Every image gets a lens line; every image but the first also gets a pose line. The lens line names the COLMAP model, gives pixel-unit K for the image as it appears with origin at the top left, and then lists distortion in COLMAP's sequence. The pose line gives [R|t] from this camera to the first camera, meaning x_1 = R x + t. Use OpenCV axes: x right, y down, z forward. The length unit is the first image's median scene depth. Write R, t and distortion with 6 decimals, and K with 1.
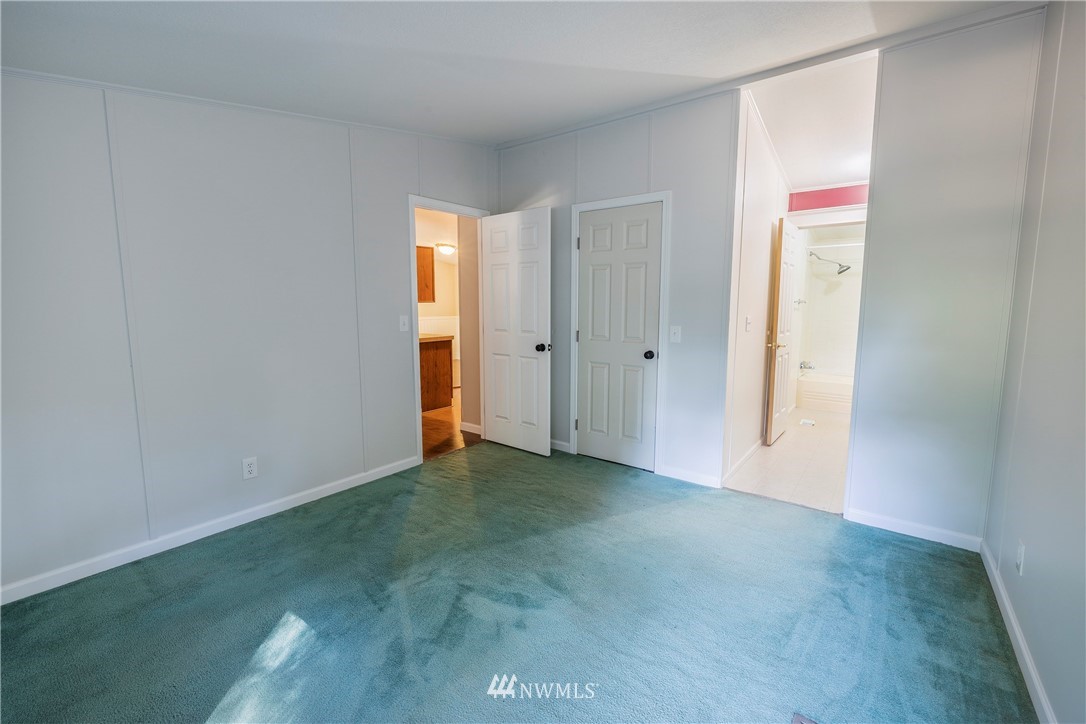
lens RADIAL K [[454.2, 0, 539.2], [0, 454.2, 357.8], [0, 0, 1]] dist [-0.003843, -0.000272]
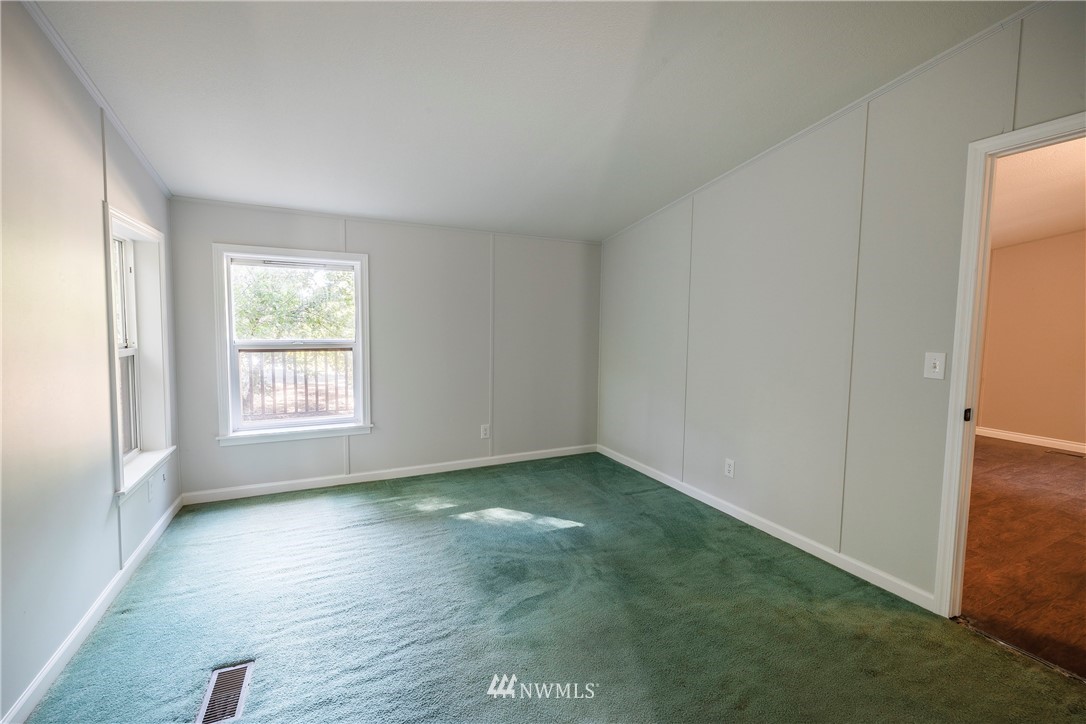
lens RADIAL K [[454.2, 0, 539.2], [0, 454.2, 357.8], [0, 0, 1]] dist [-0.003843, -0.000272]
pose [[-0.449515, 0.060166, -0.891244, 0.603714], [-0.123289, 0.984002, 0.128611, -0.125444], [0.884724, 0.167693, -0.434906, 1.020754]]
